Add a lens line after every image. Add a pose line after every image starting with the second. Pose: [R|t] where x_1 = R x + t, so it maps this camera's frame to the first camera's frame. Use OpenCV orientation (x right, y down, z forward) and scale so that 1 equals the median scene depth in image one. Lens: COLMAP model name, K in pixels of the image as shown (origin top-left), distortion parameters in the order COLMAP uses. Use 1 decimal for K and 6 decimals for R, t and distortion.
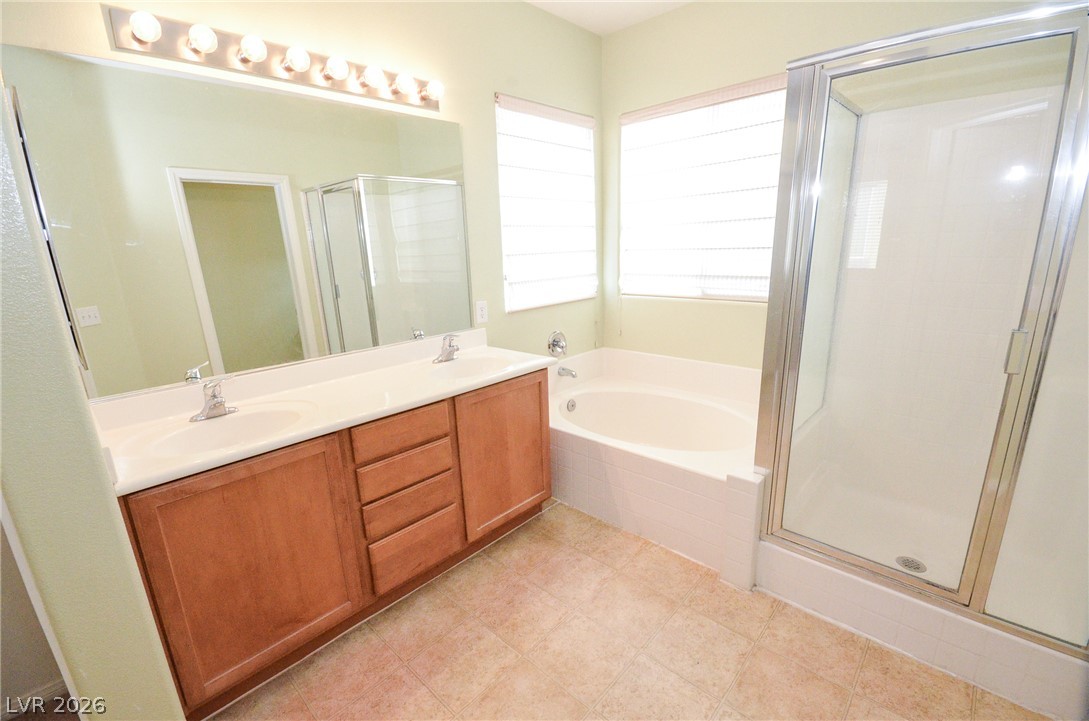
lens RADIAL K [[477.8, 0, 545.0], [0, 477.8, 374.2], [0, 0, 1]] dist [0.014934, -0.012767]
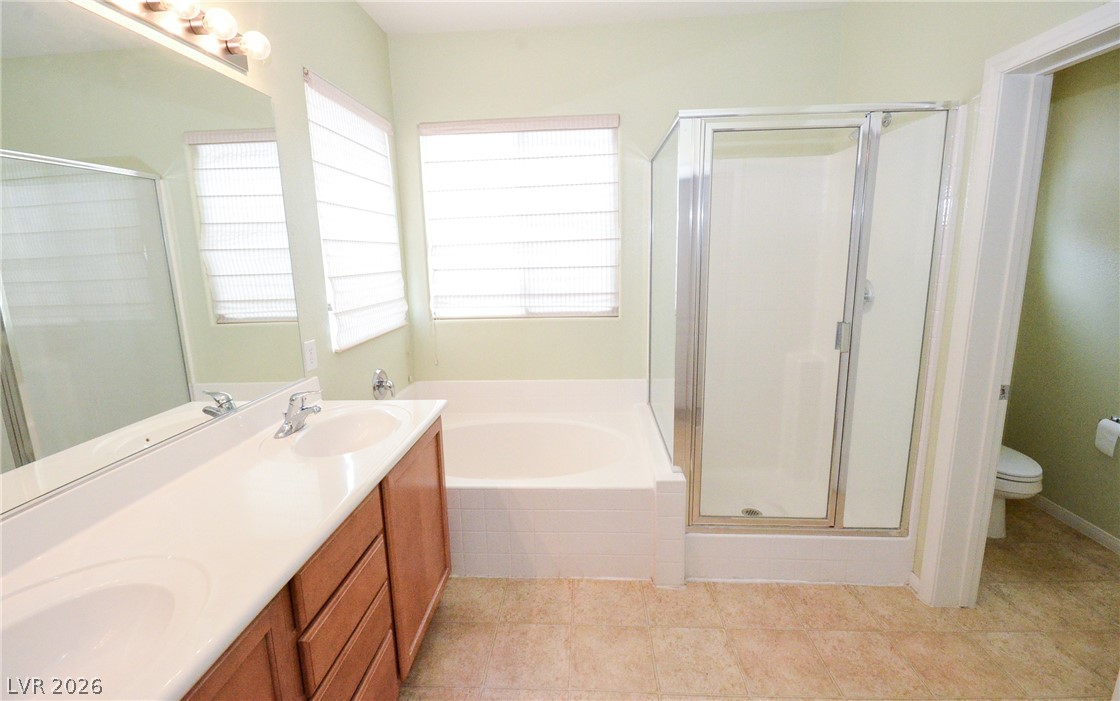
lens RADIAL K [[499.8, 0, 560.0], [0, 499.8, 350.5], [0, 0, 1]] dist [0.000960, 0.000300]
pose [[0.772704, -0.107699, 0.625564, -0.346636], [0.166373, 0.985411, -0.035855, -0.052515], [-0.612575, 0.131783, 0.779349, 0.200769]]
